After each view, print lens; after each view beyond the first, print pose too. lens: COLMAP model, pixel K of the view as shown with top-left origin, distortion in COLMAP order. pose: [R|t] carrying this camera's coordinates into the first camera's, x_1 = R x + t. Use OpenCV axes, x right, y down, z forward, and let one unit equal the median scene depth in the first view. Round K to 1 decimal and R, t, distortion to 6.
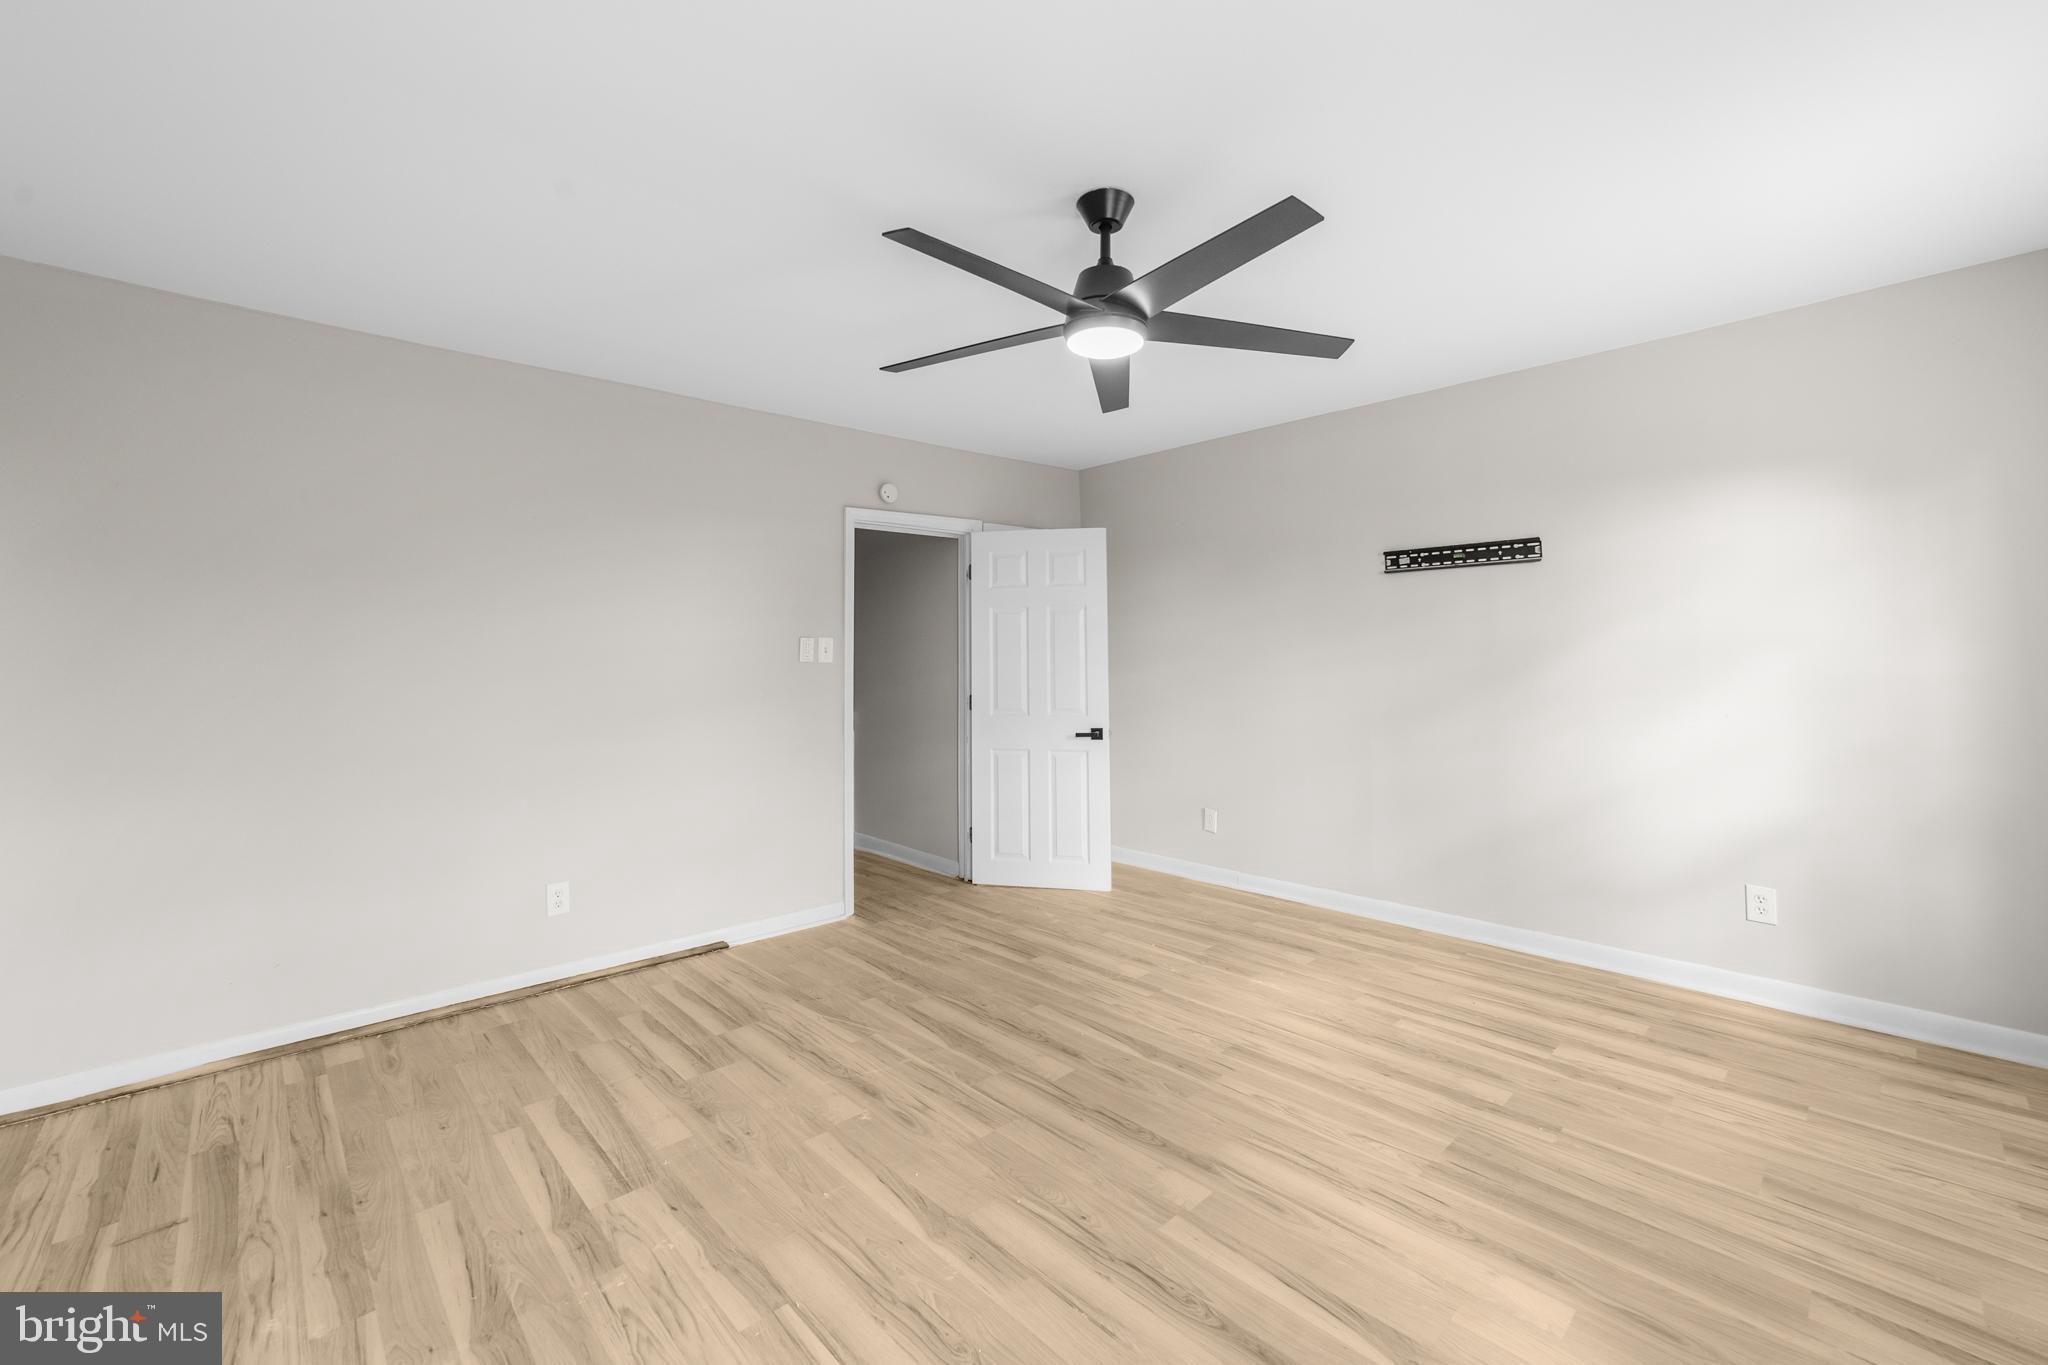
lens RADIAL K [[826.5, 0, 1044.1], [0, 826.5, 593.5], [0, 0, 1]] dist [-0.012248, 0.000203]
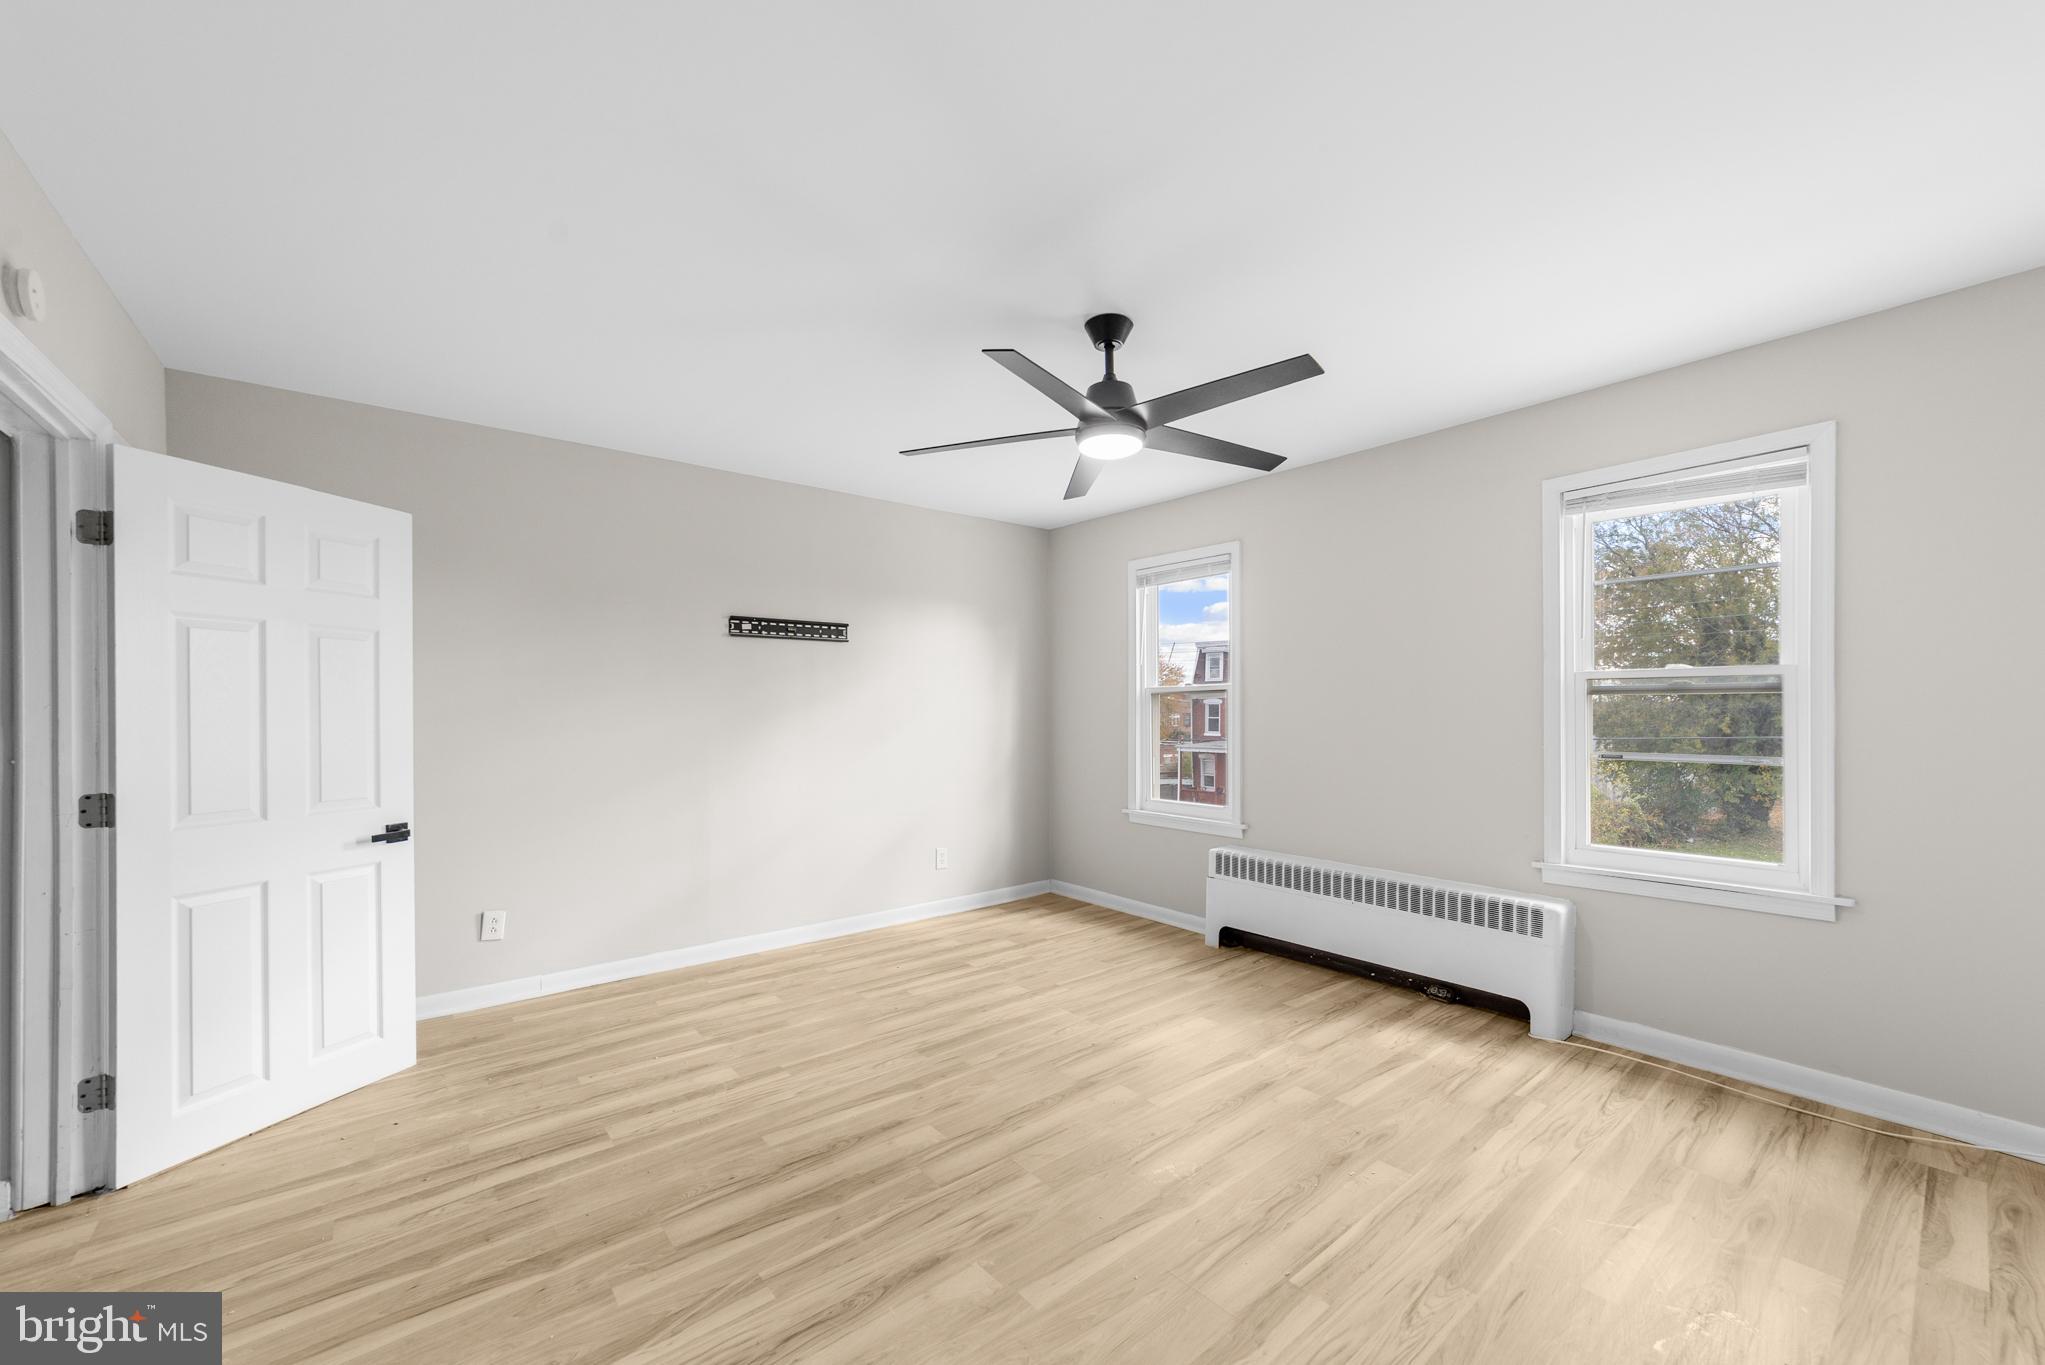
lens RADIAL K [[794.6, 0, 1023.0], [0, 794.6, 712.9], [0, 0, 1]] dist [-0.015147, 0.007008]
pose [[0.081832, 0.004577, 0.996636, -0.849889], [-0.072035, 0.997401, 0.001334, 0.068549], [-0.994039, -0.071902, 0.081949, 0.791715]]
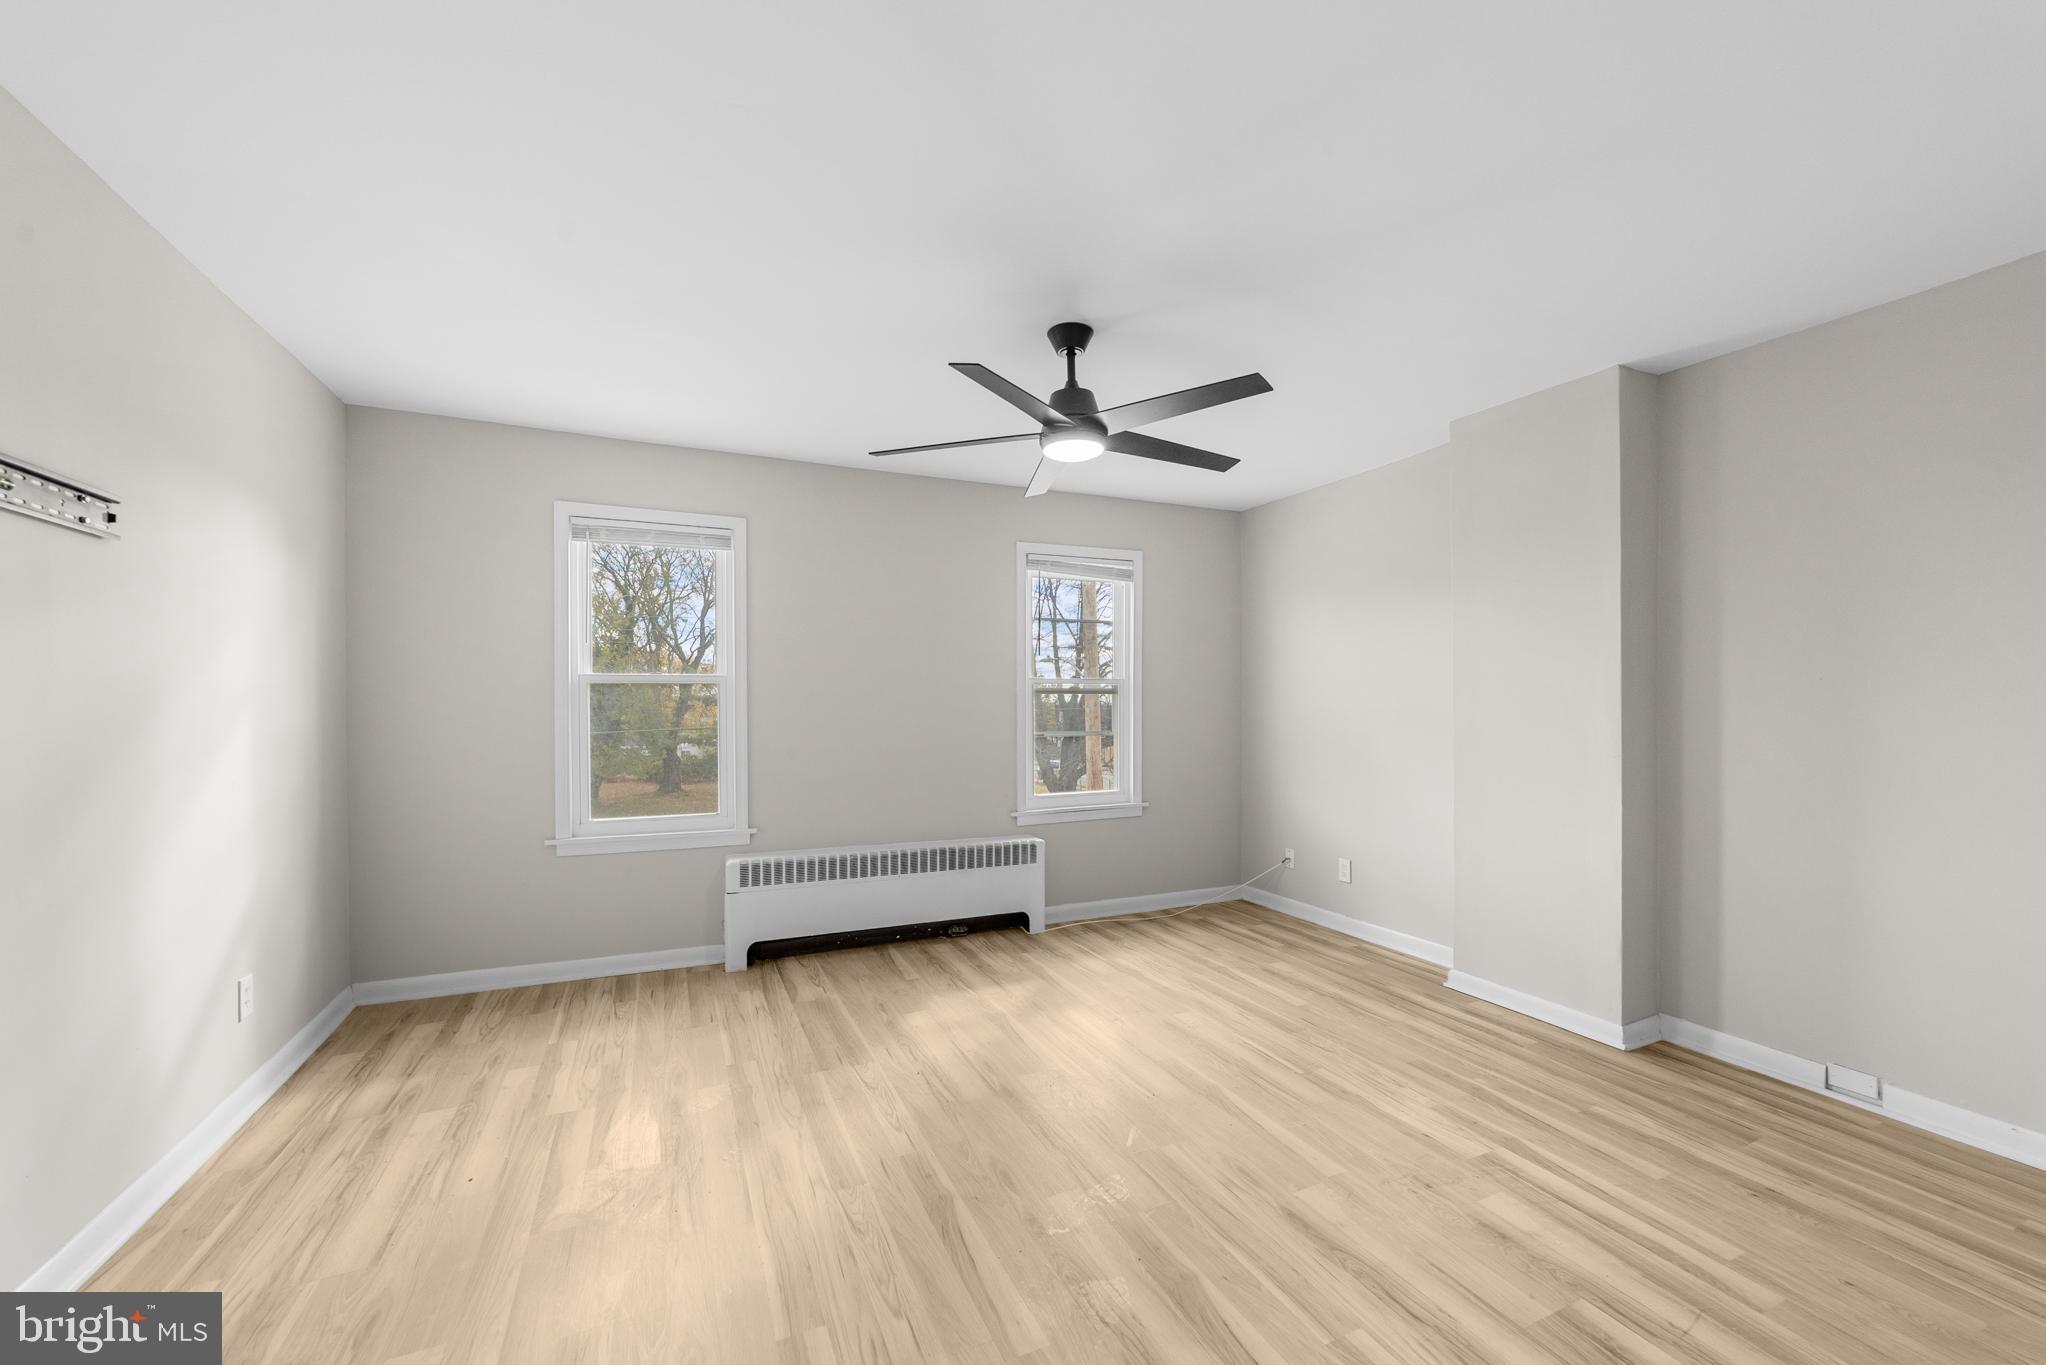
lens RADIAL K [[795.0, 0, 1023.5], [0, 795.0, 712.9], [0, 0, 1]] dist [-0.015147, 0.007008]
pose [[-0.938558, 0.006784, 0.345056, -0.205569], [-0.015477, 0.997974, -0.061720, 0.131186], [-0.344775, -0.063268, -0.936551, 1.674517]]
